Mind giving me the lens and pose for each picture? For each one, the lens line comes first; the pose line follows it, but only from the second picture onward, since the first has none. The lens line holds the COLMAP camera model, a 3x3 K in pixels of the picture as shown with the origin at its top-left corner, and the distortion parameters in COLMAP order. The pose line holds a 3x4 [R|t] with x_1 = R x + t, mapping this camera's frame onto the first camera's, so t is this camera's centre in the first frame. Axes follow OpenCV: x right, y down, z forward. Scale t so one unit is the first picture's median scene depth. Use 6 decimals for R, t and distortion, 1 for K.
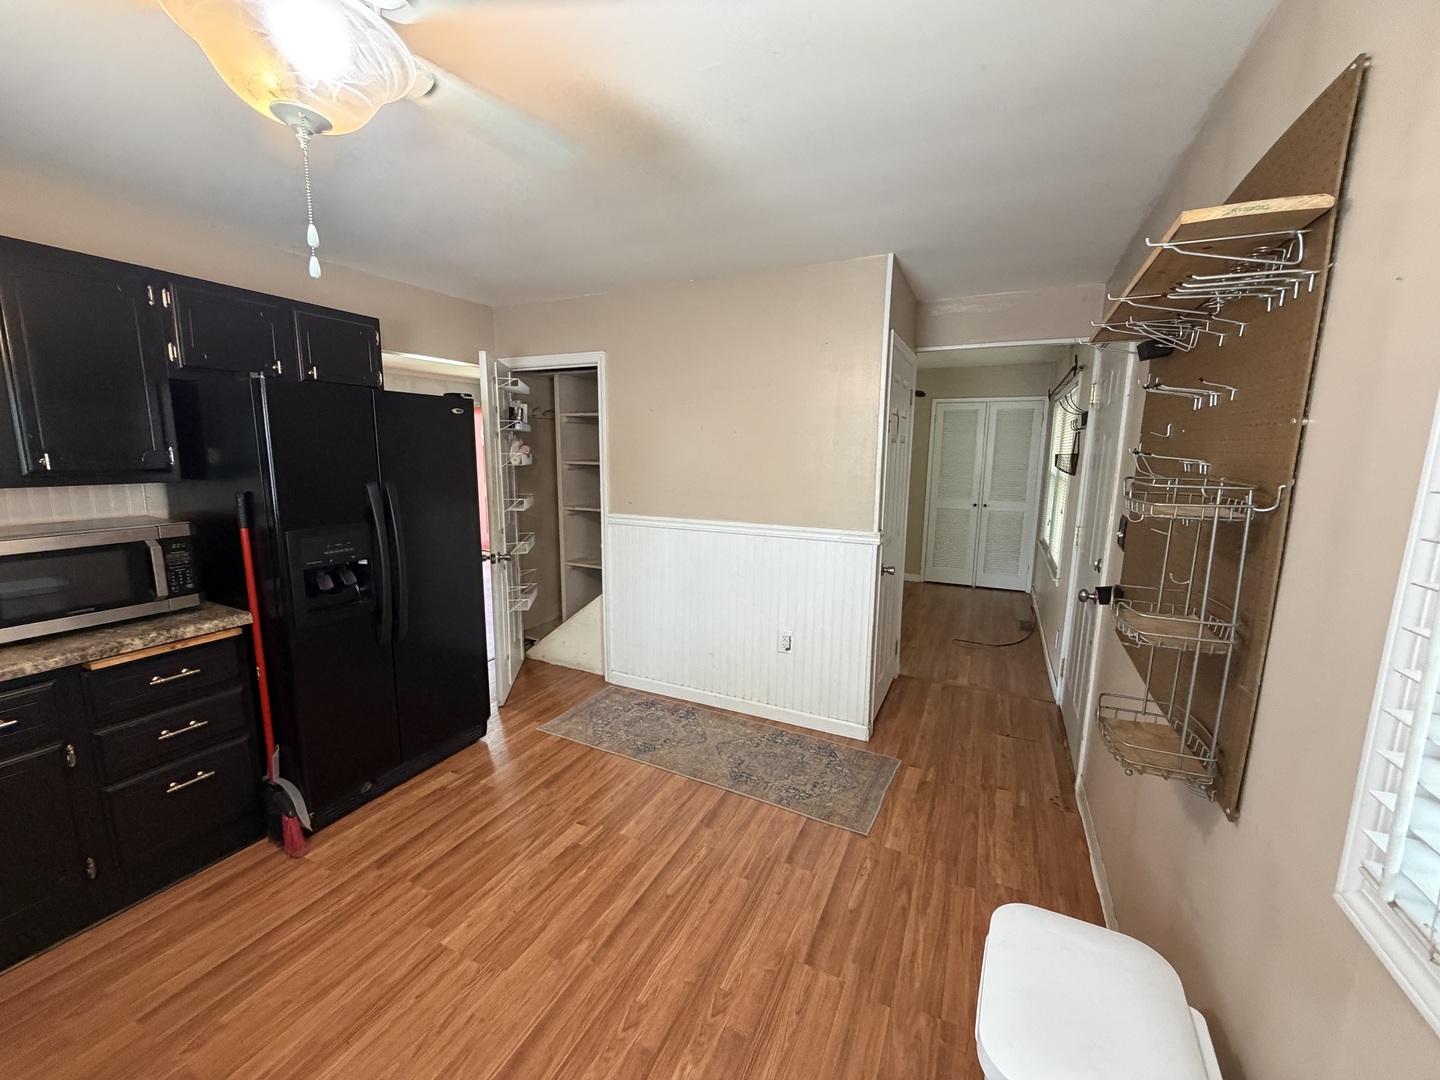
lens RADIAL K [[576.2, 0, 716.7], [0, 576.2, 540.7], [0, 0, 1]] dist [-0.000603, 0.000151]
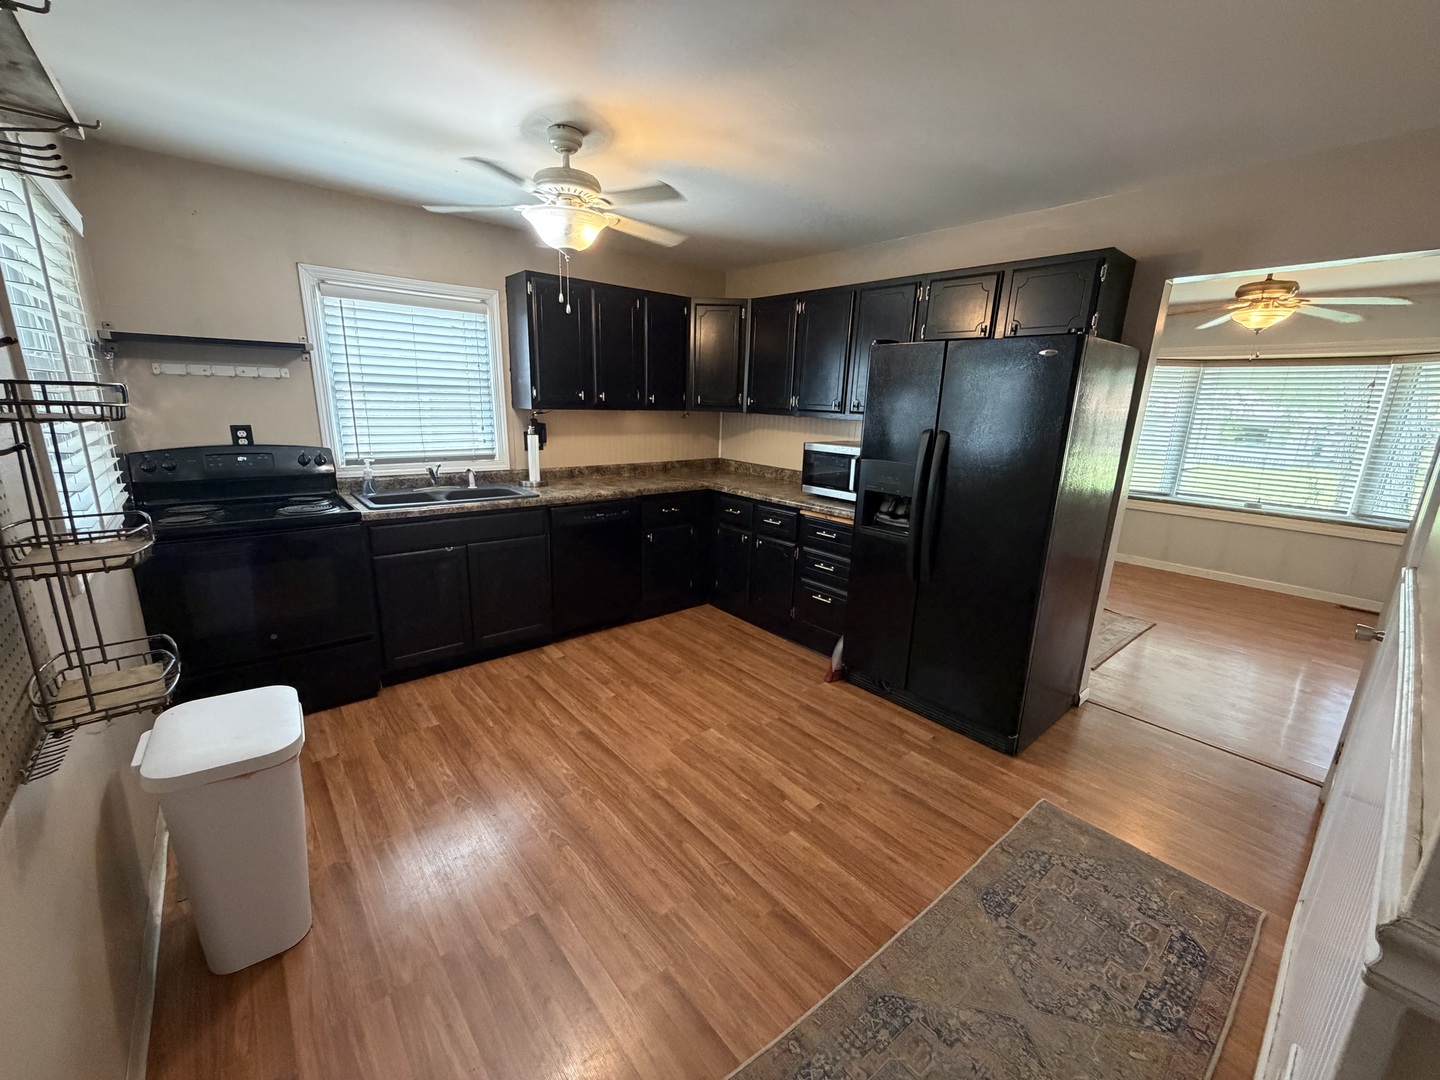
lens RADIAL K [[576.2, 0, 716.7], [0, 576.2, 540.7], [0, 0, 1]] dist [-0.000603, 0.000151]
pose [[-0.402553, 0.196308, -0.894100, 0.634371], [-0.180752, 0.940458, 0.287867, -0.160395], [0.897374, 0.277492, -0.343102, 1.167308]]
